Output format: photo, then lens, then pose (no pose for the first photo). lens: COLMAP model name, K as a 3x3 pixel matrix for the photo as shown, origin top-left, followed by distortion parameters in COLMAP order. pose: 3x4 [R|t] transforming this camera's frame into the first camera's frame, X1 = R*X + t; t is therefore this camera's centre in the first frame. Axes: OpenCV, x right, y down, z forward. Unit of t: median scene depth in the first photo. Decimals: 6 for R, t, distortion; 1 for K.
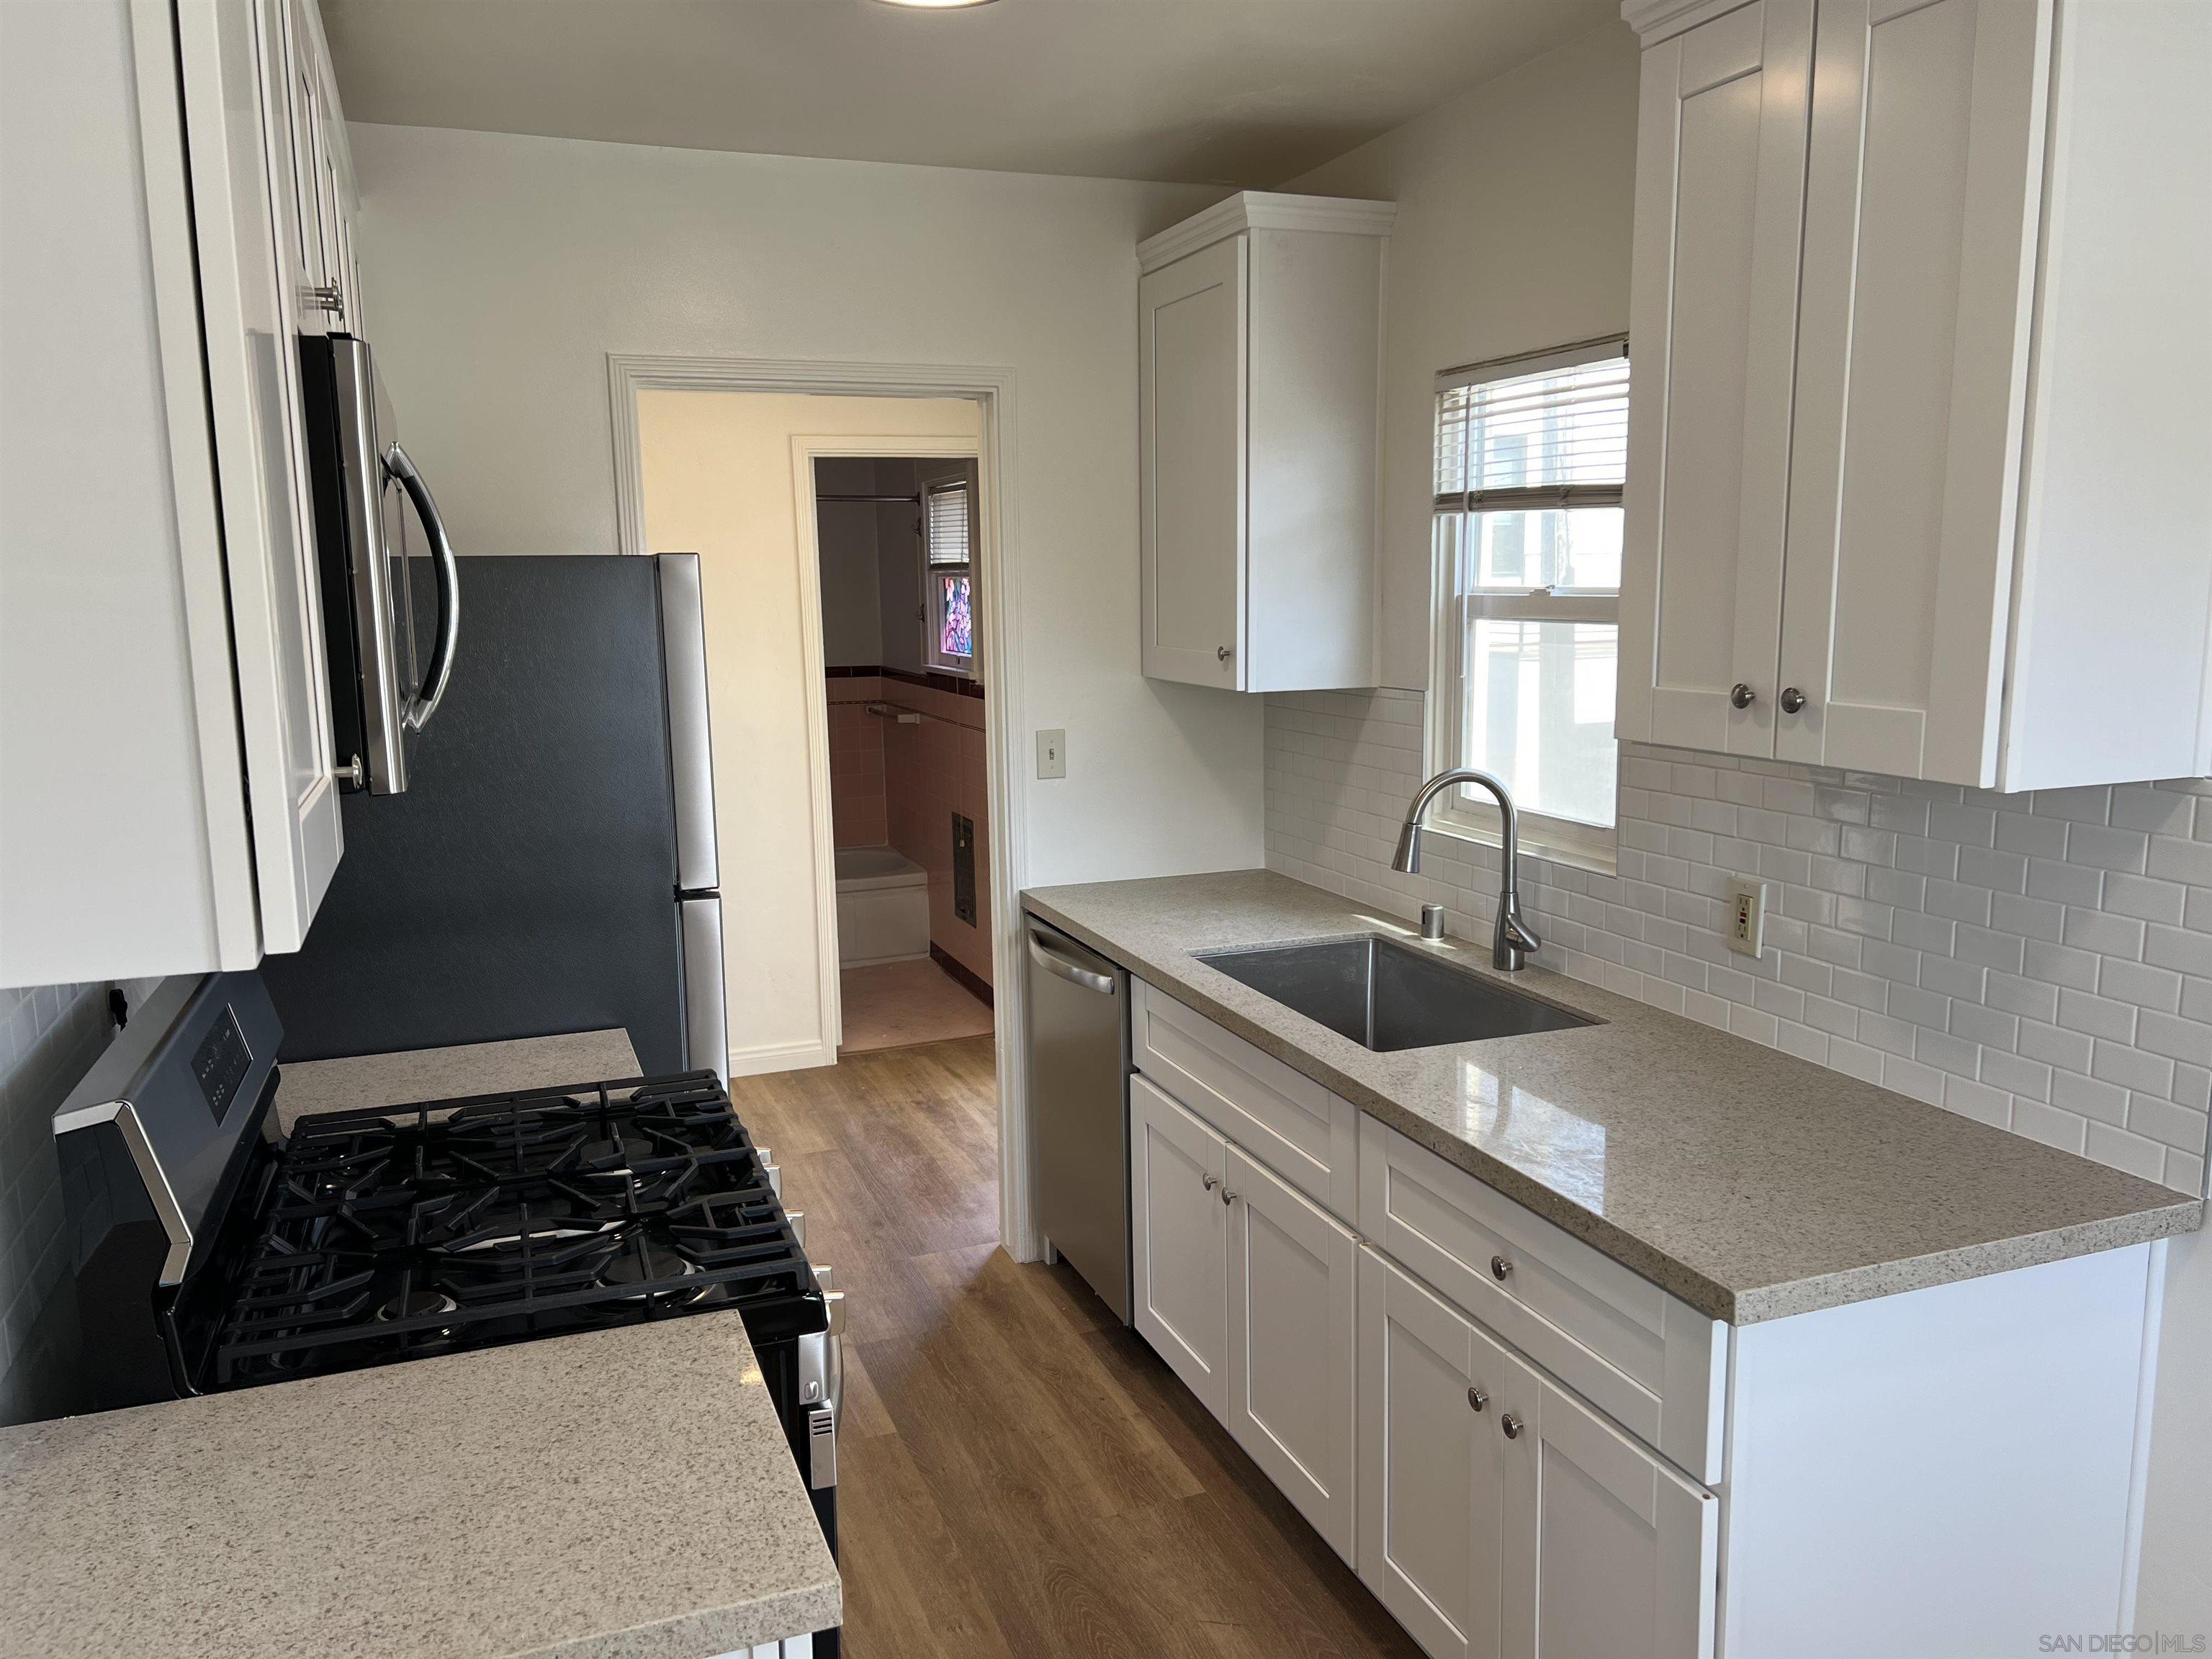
lens RADIAL K [[1651.3, 0, 1102.9], [0, 1651.3, 838.1], [0, 0, 1]] dist [0.058717, -0.067499]
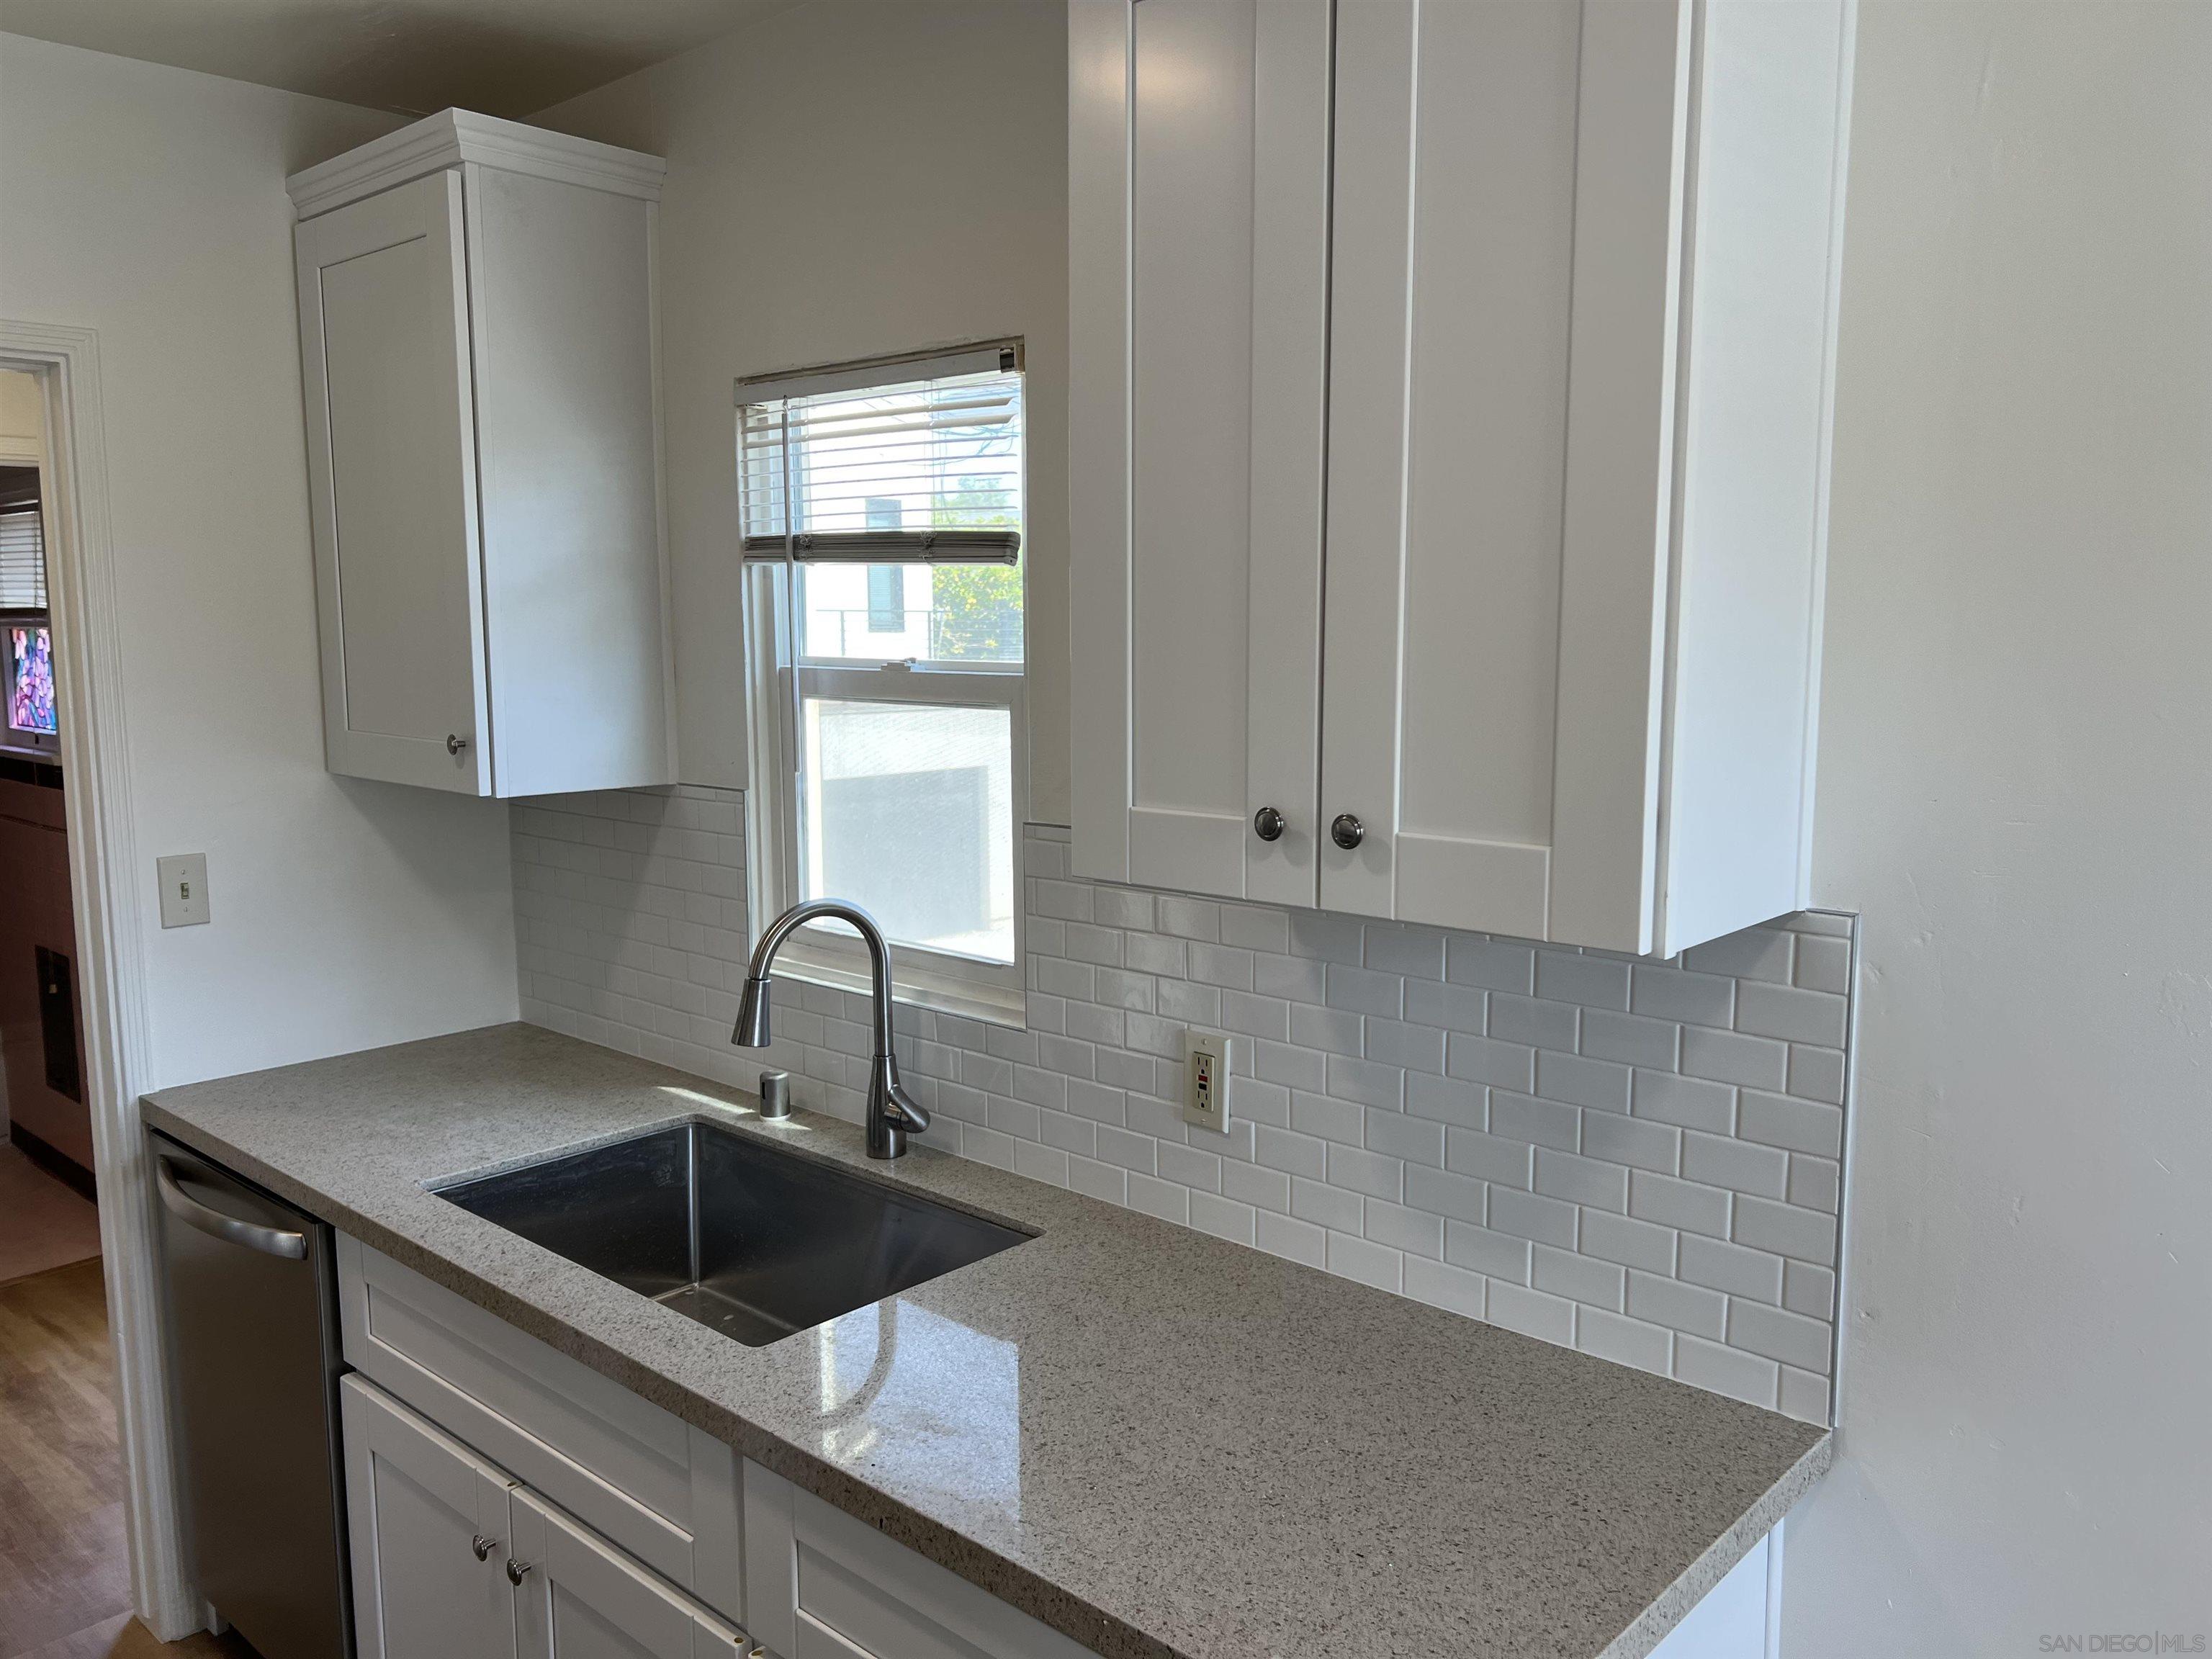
lens RADIAL K [[1651.3, 0, 1119.1], [0, 1651.3, 813.9], [0, 0, 1]] dist [0.058717, -0.067499]
pose [[0.888177, -0.043294, 0.457457, -0.003290], [0.063218, 0.997598, -0.028329, -0.049121], [-0.455131, 0.054081, 0.888781, 0.259757]]
